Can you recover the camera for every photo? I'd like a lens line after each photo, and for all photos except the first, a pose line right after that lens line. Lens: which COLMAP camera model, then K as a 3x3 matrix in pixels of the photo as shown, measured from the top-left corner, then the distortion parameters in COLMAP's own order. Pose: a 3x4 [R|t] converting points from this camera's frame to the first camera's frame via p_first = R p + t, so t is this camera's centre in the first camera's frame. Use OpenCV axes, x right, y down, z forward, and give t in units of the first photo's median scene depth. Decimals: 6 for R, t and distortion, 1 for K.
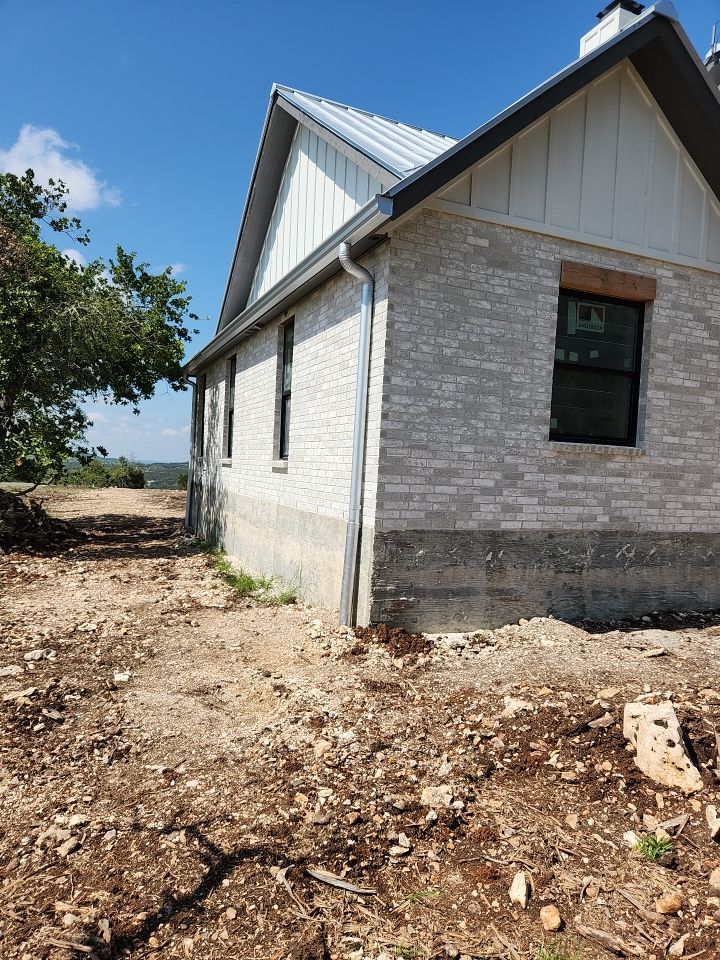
lens RADIAL K [[668.7, 0, 360.6], [0, 668.7, 483.1], [0, 0, 1]] dist [0.048340, -0.047776]
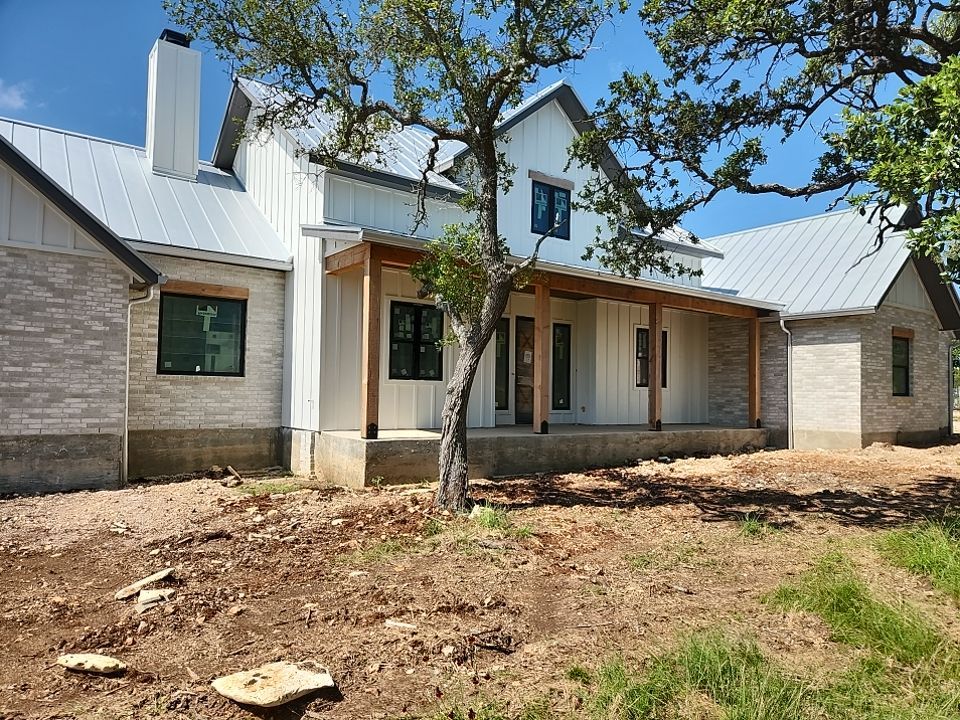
lens RADIAL K [[668.7, 0, 480.3], [0, 668.7, 358.2], [0, 0, 1]] dist [0.048340, -0.047776]
pose [[0.967015, -0.015750, 0.254234, 1.025188], [0.032849, 0.997463, -0.063150, 0.033263], [-0.252594, 0.069418, 0.965079, -0.595166]]
